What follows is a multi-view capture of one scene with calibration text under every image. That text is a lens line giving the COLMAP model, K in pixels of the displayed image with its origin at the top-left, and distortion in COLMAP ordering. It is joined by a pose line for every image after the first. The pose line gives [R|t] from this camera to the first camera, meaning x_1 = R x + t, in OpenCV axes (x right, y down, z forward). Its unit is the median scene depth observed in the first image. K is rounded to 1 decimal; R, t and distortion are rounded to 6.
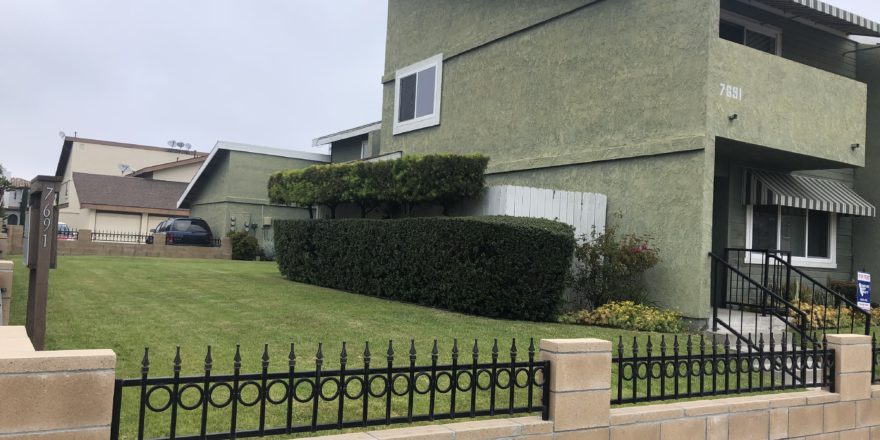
lens RADIAL K [[719.9, 0, 440.0], [0, 719.9, 220.0], [0, 0, 1]] dist [-0.031989, -0.003293]
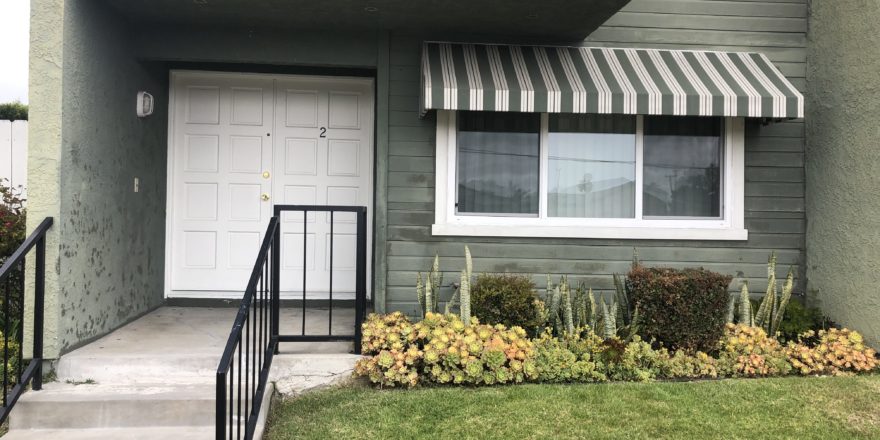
lens RADIAL K [[719.9, 0, 440.0], [0, 719.9, 220.0], [0, 0, 1]] dist [-0.031989, -0.003293]
pose [[0.884937, -0.036515, -0.464278, 0.681688], [0.049665, 0.998636, 0.016123, 0.043427], [0.463056, -0.037326, 0.885543, 0.575656]]
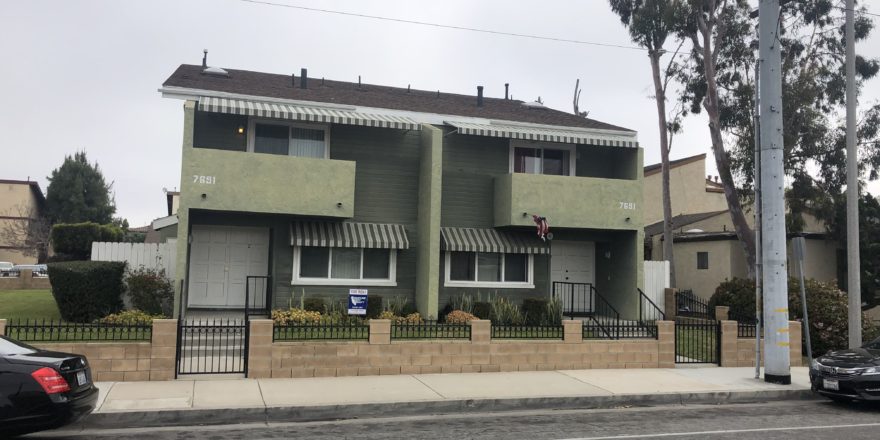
lens RADIAL K [[684.6, 0, 440.0], [0, 684.6, 220.0], [0, 0, 1]] dist [0.153676, -0.000741]
pose [[0.968383, -0.043122, -0.245714, 1.118616], [0.034015, 0.998572, -0.041189, -0.004150], [0.247139, 0.031529, 0.968467, -0.336119]]
